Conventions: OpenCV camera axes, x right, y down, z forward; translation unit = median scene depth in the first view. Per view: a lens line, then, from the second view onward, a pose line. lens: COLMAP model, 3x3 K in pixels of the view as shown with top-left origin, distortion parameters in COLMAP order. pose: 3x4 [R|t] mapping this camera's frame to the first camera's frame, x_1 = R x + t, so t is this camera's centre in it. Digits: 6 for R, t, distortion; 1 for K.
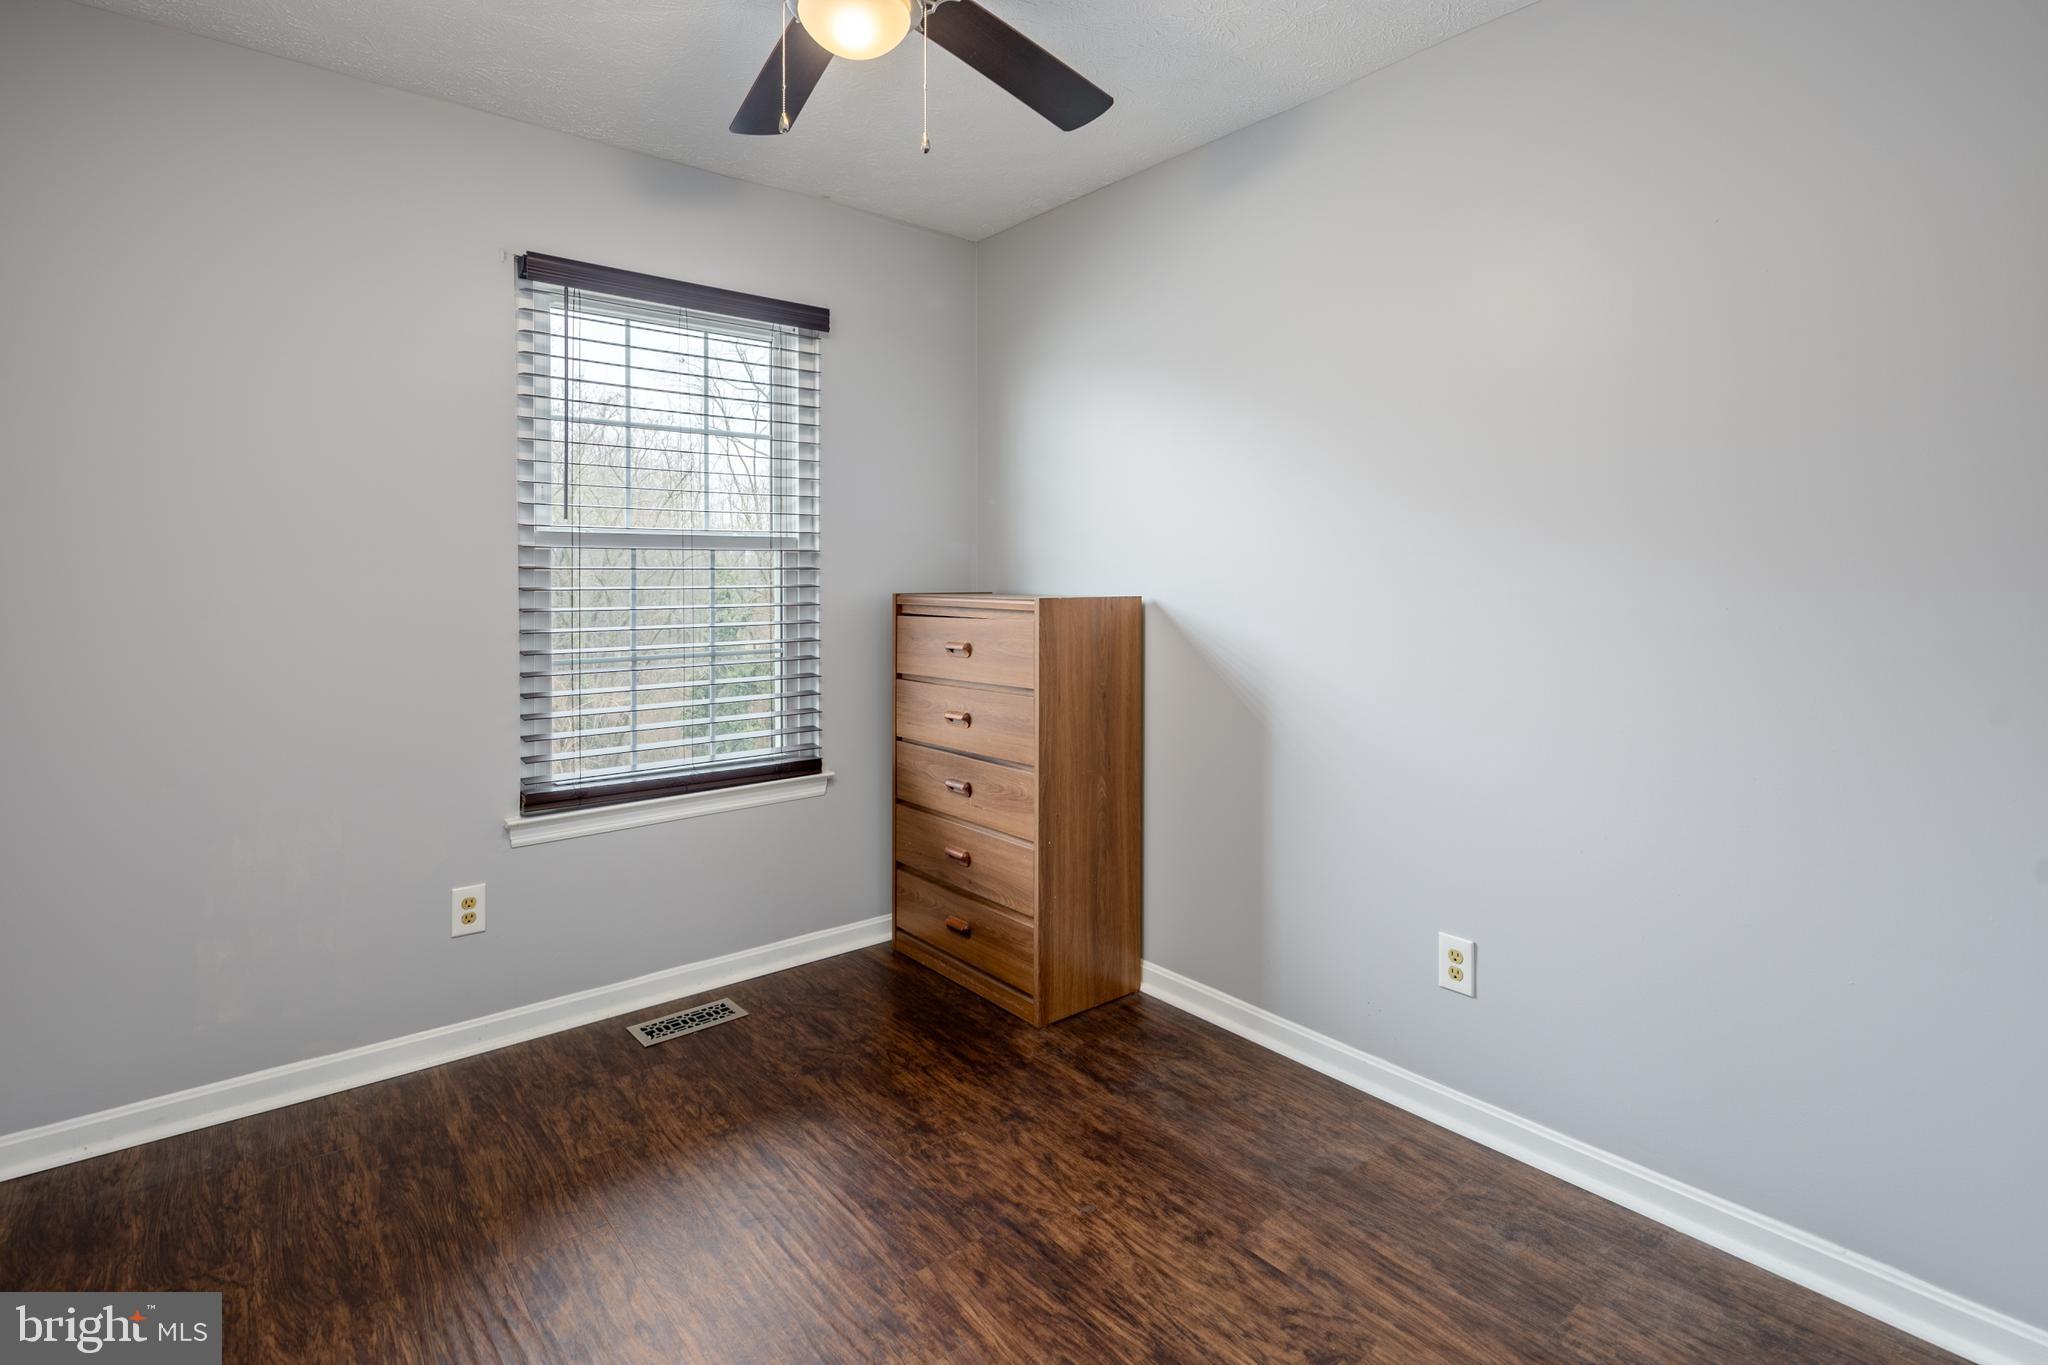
lens RADIAL K [[993.7, 0, 1016.1], [0, 993.7, 590.0], [0, 0, 1]] dist [-0.001887, -0.001157]
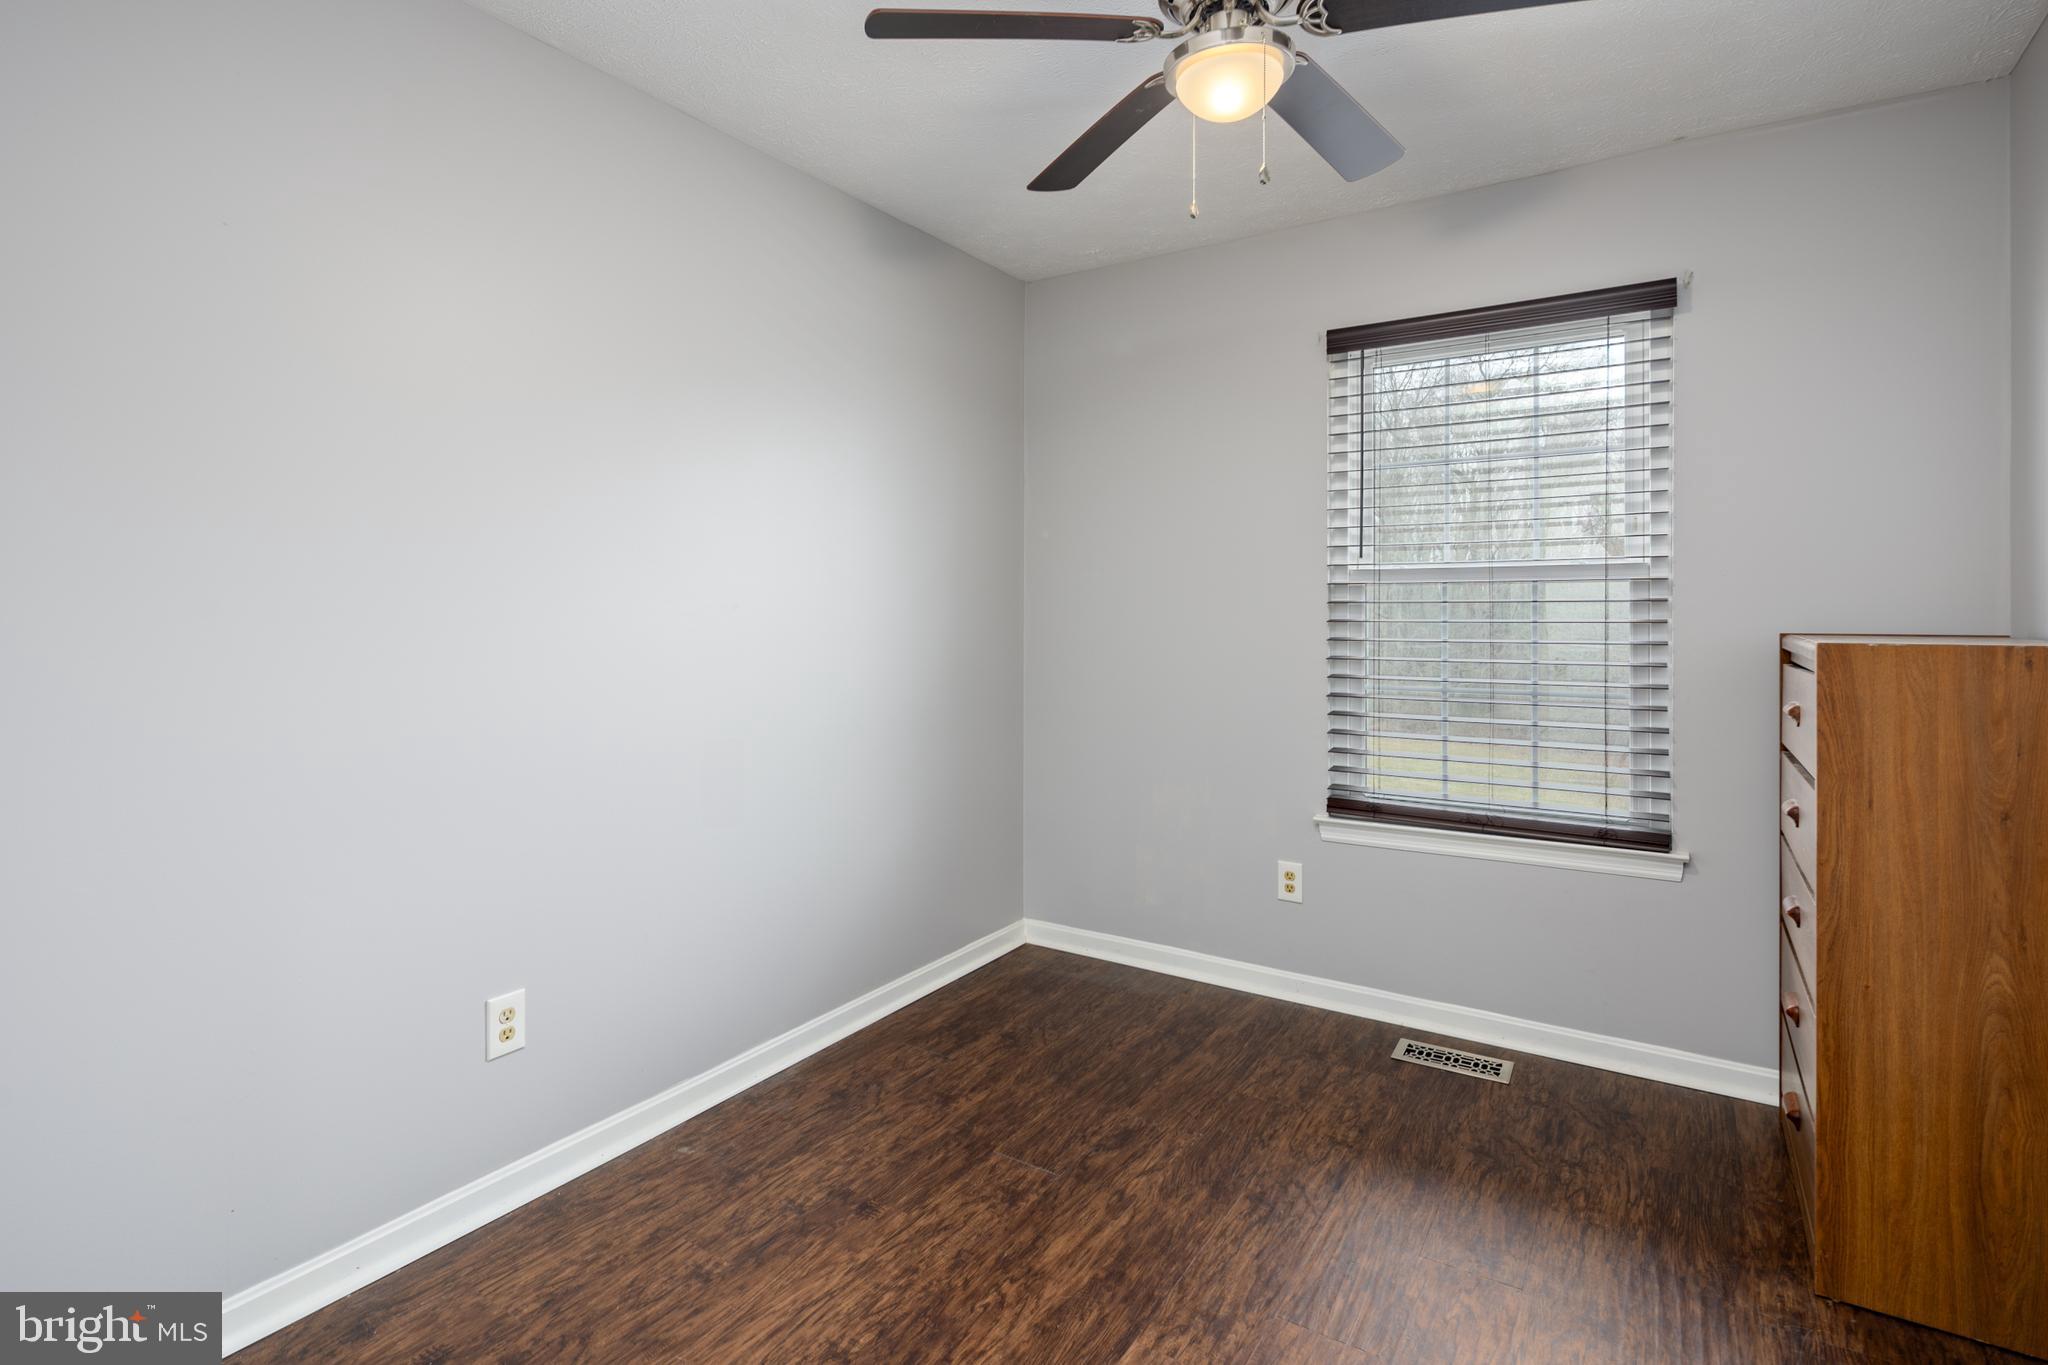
lens RADIAL K [[994.8, 0, 1015.8], [0, 994.8, 619.1], [0, 0, 1]] dist [0.001470, -0.002143]
pose [[0.297946, 0.009688, -0.954534, 0.490439], [-0.014173, 0.999883, 0.005724, -0.003598], [0.954478, 0.011823, 0.298049, 0.291548]]
